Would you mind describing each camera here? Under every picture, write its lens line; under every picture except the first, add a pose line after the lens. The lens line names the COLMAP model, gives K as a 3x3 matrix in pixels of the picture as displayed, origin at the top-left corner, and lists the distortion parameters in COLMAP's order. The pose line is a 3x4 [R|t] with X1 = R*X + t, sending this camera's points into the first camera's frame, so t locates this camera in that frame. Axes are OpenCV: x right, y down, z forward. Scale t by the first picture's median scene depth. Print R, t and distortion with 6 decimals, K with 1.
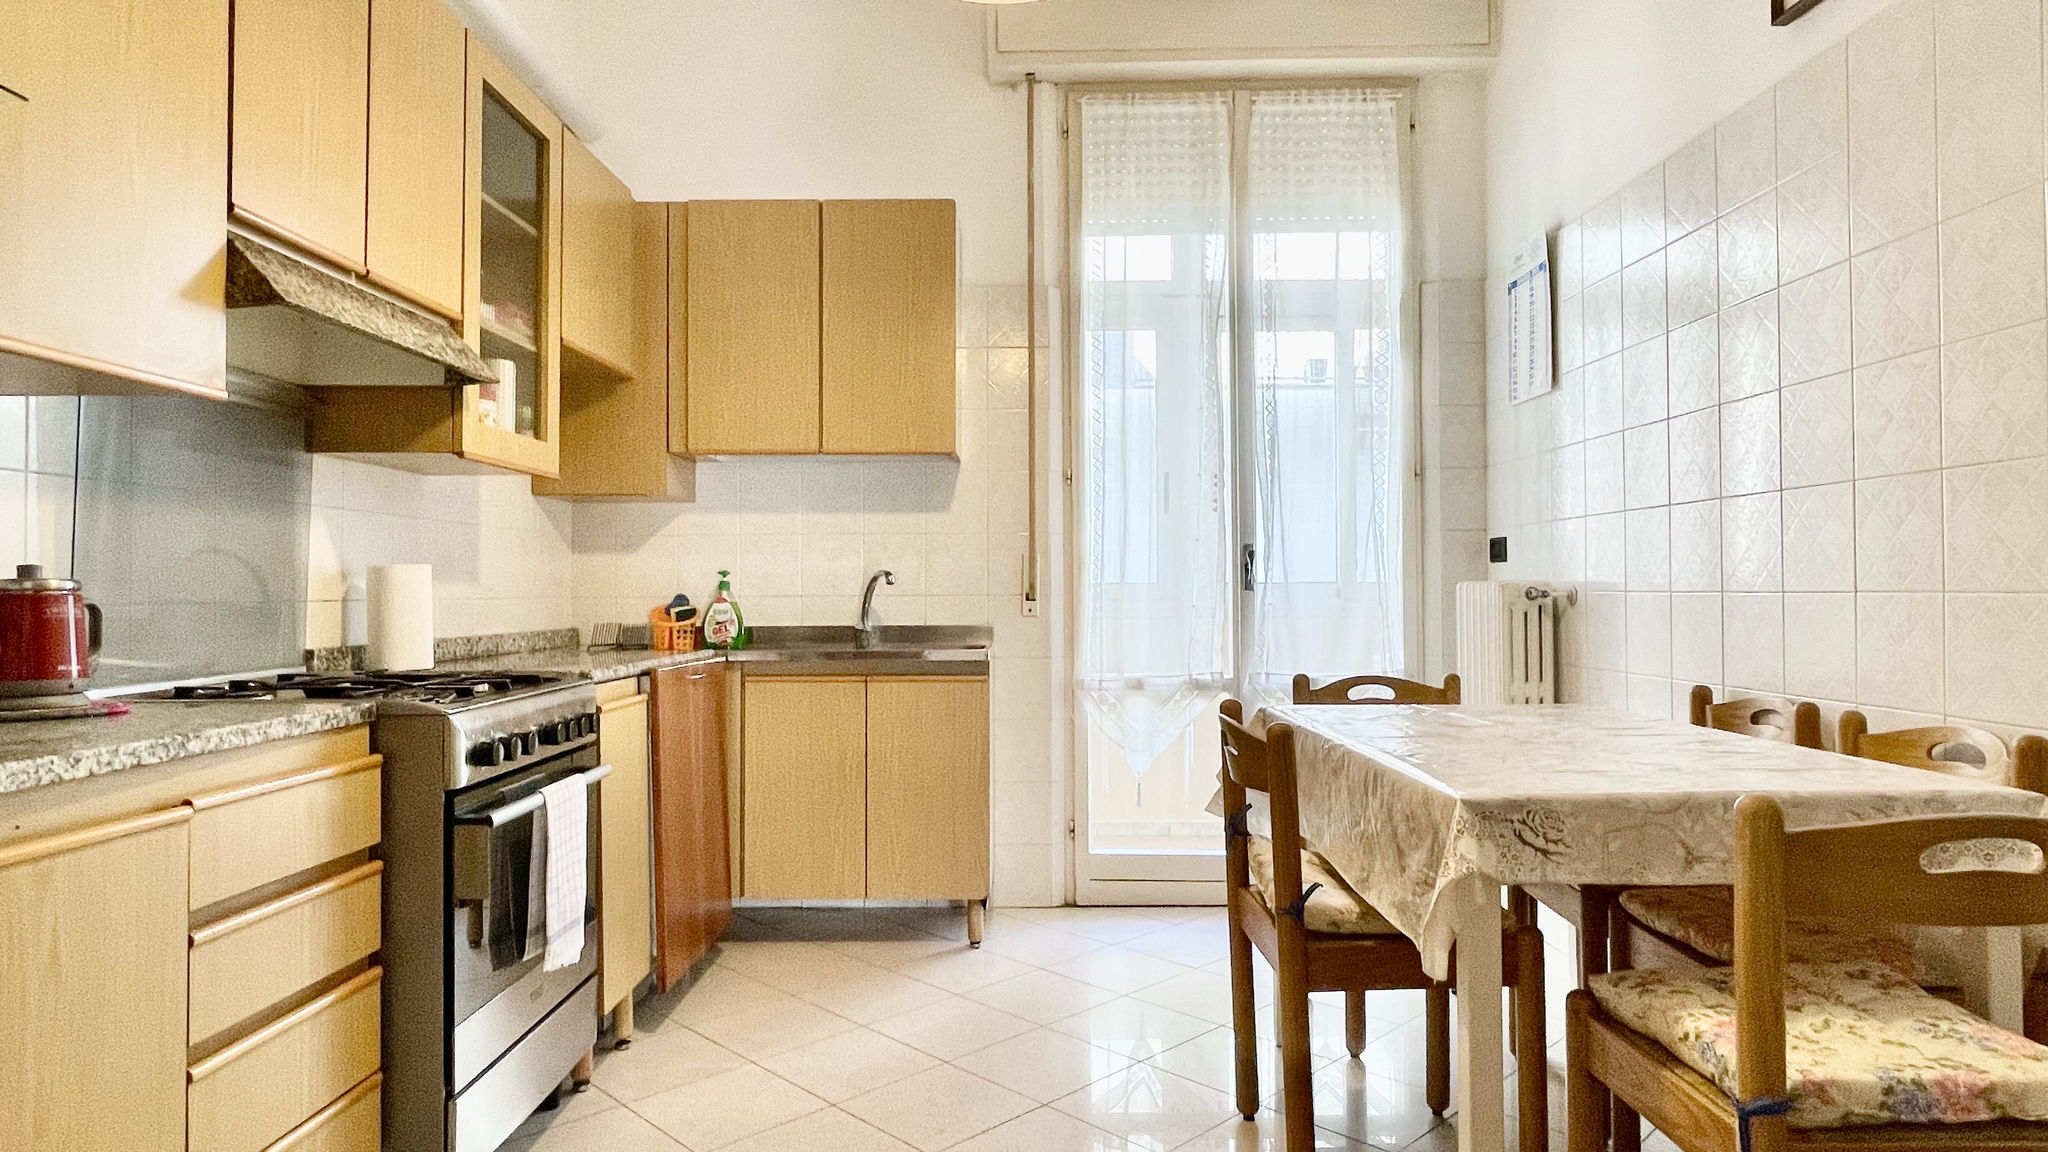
lens RADIAL K [[1173.4, 0, 1024.3], [0, 1173.4, 572.3], [0, 0, 1]] dist [0.000017, -0.000128]
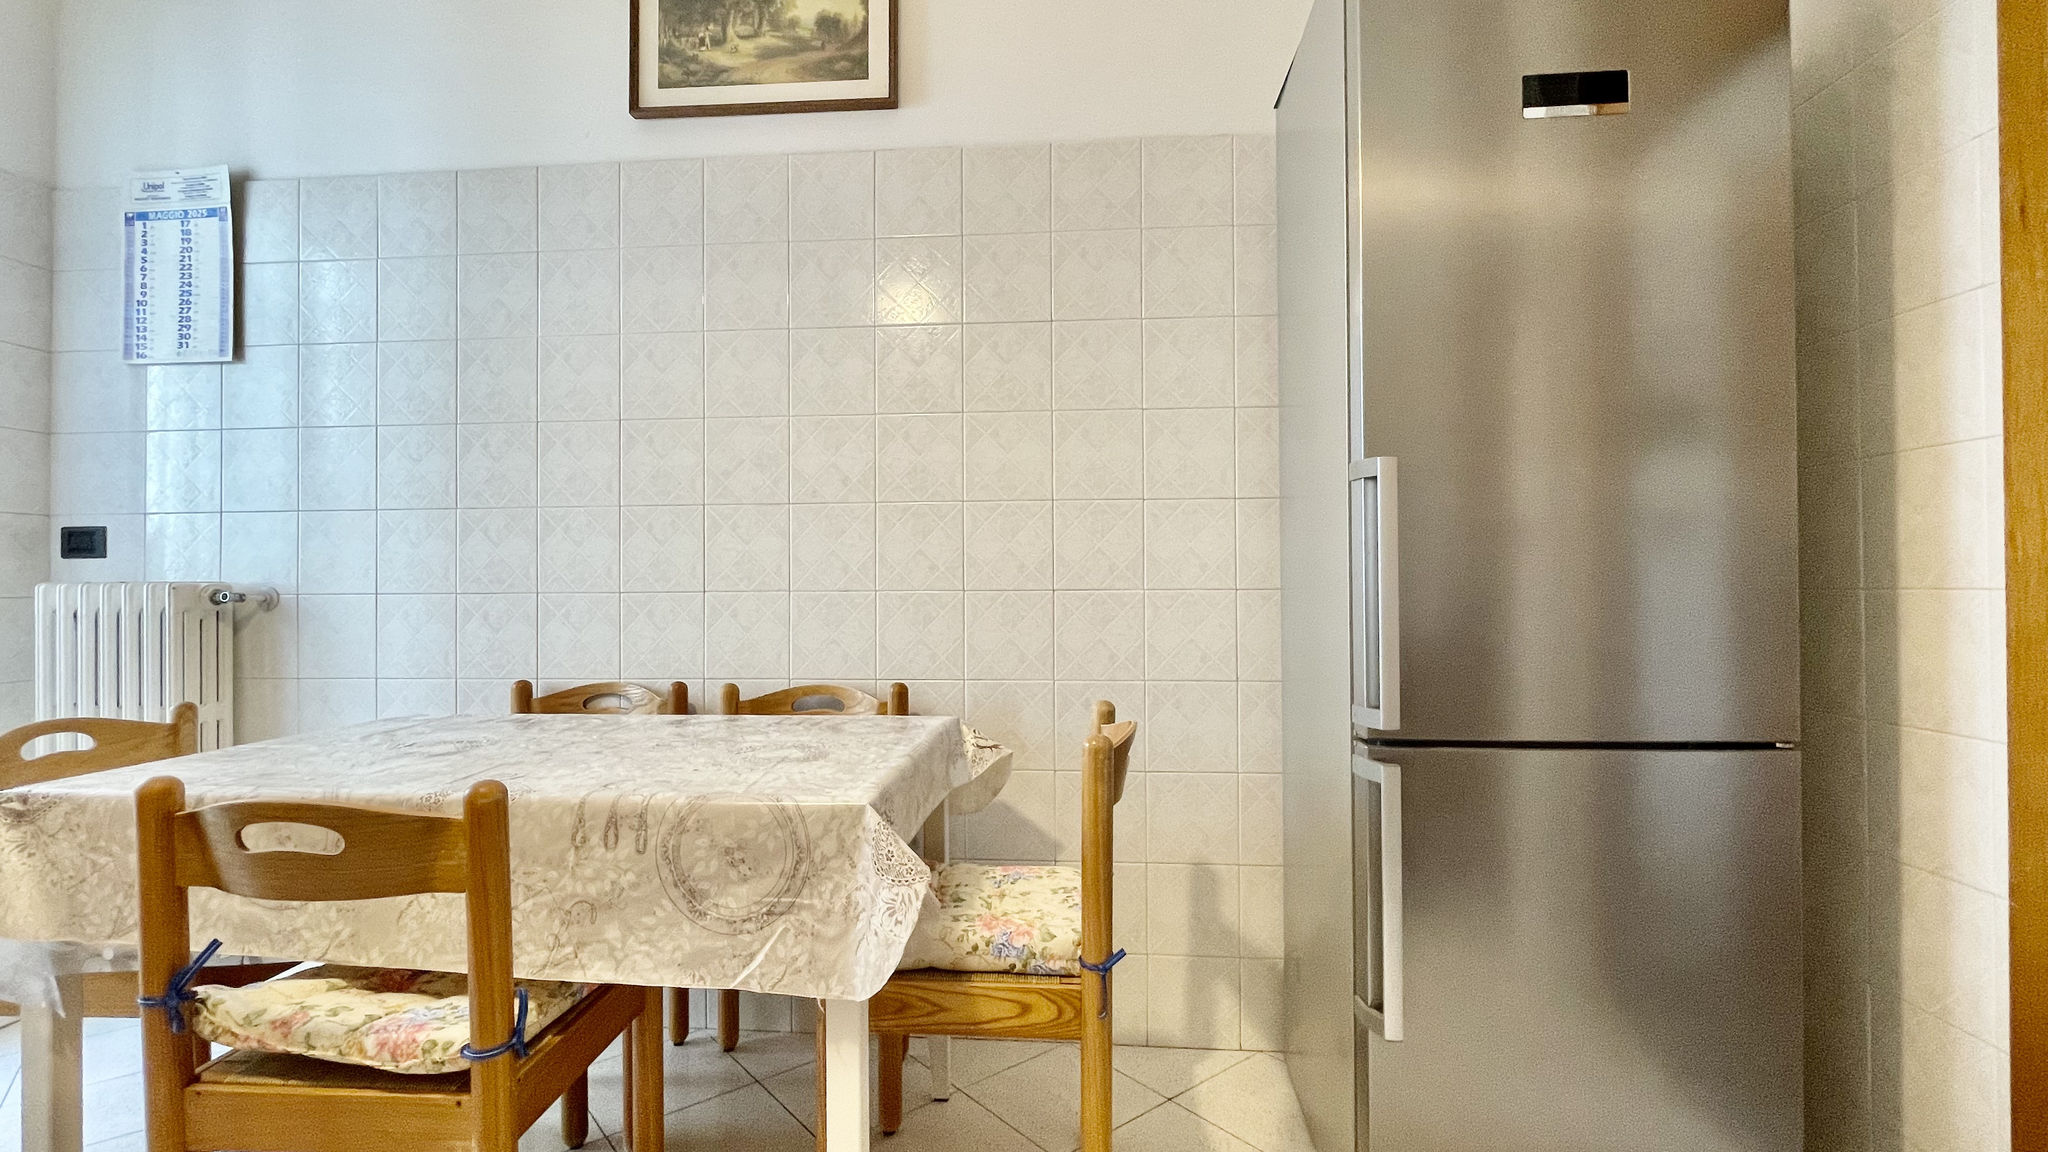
lens RADIAL K [[925.8, 0, 1019.5], [0, 925.8, 574.3], [0, 0, 1]] dist [-0.004618, -0.000462]
pose [[0.085924, 0.015665, 0.996179, -0.173791], [-0.009348, 0.999845, -0.014916, 0.006165], [-0.996258, -0.008031, 0.086057, 0.368228]]
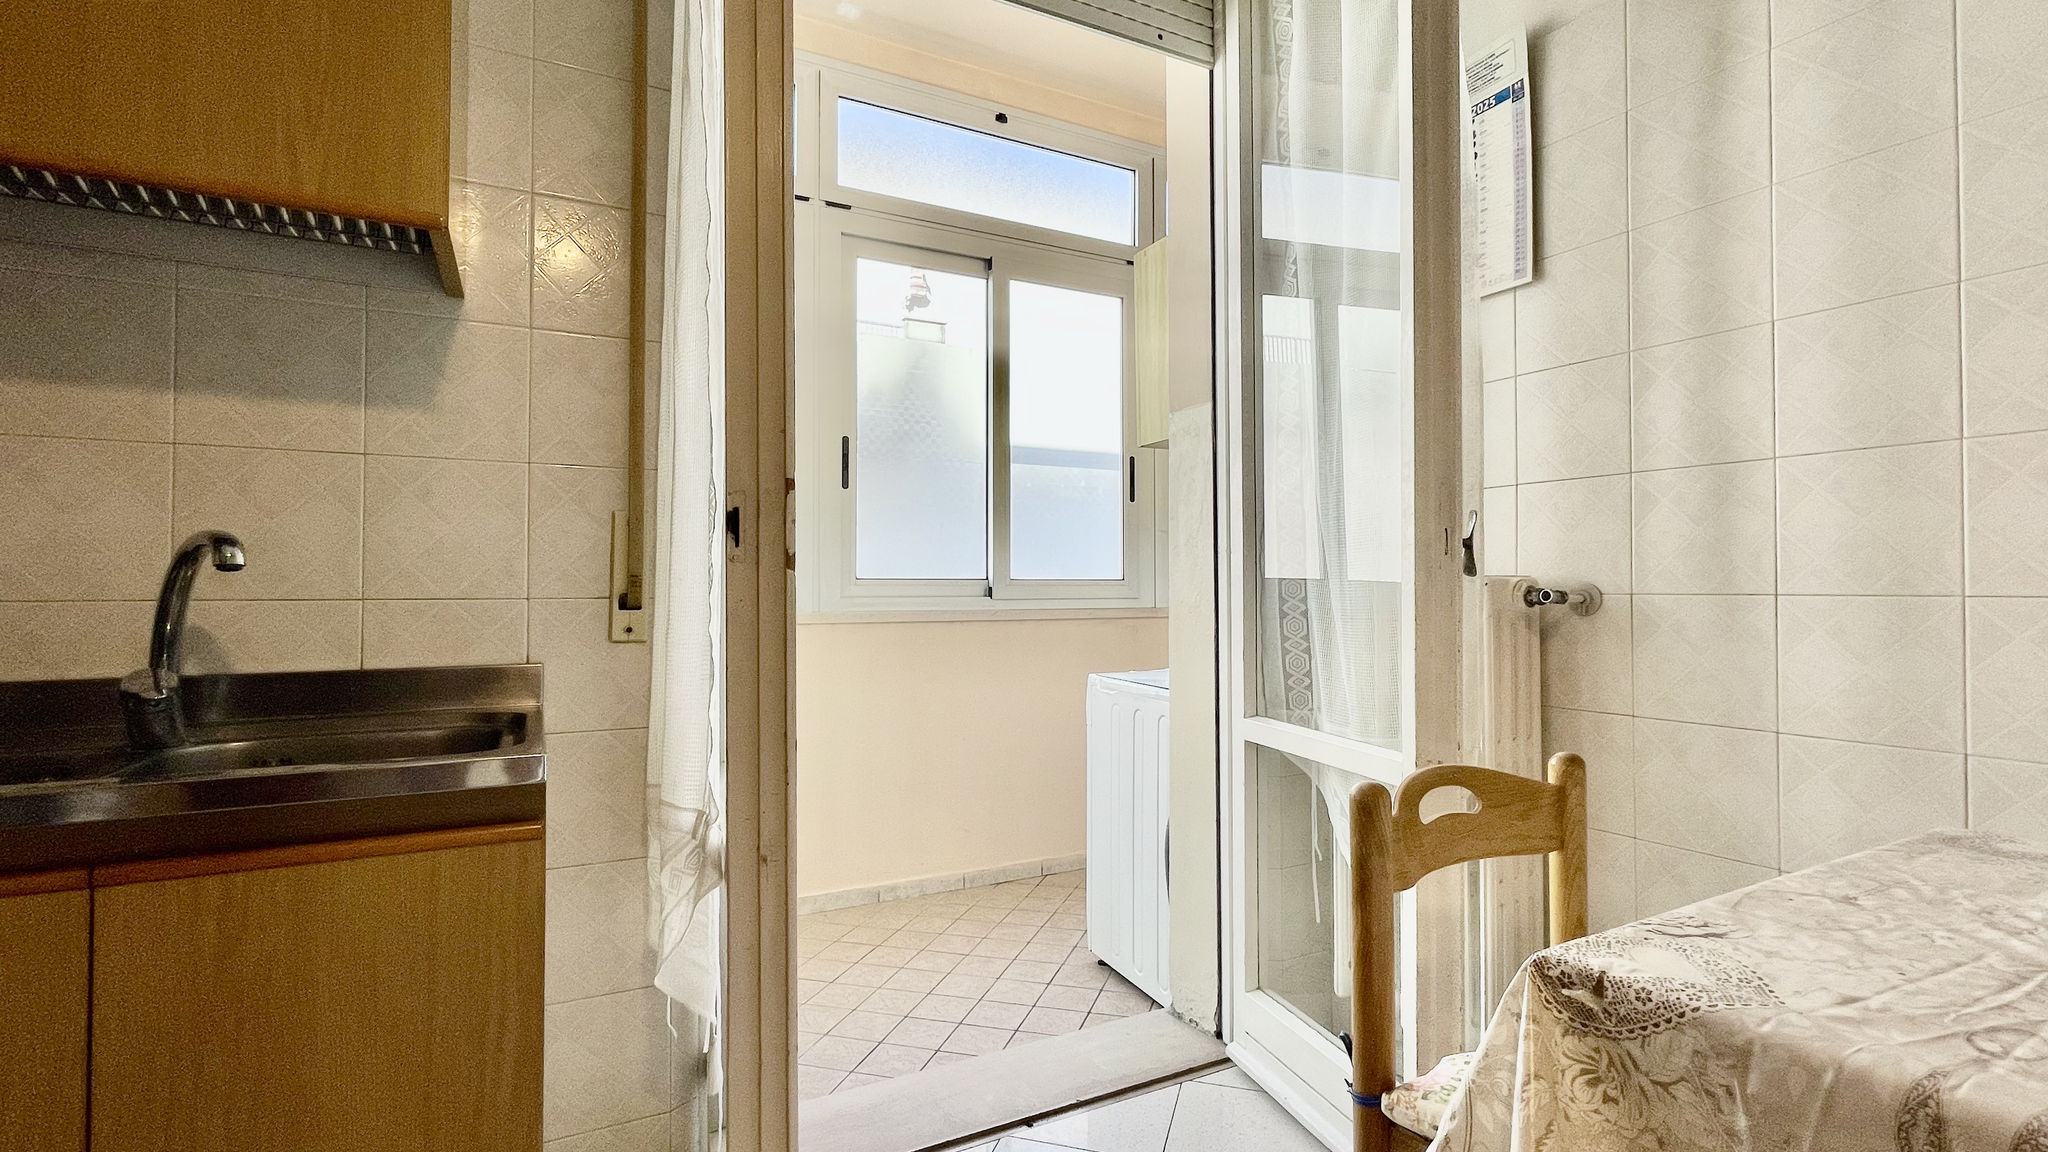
lens RADIAL K [[925.8, 0, 1028.5], [0, 925.8, 573.2], [0, 0, 1]] dist [-0.004618, -0.000462]
pose [[0.880302, 0.009302, 0.474323, -0.035289], [-0.011066, 0.999938, 0.000927, 0.008585], [-0.474285, -0.006065, 0.880351, 0.687405]]
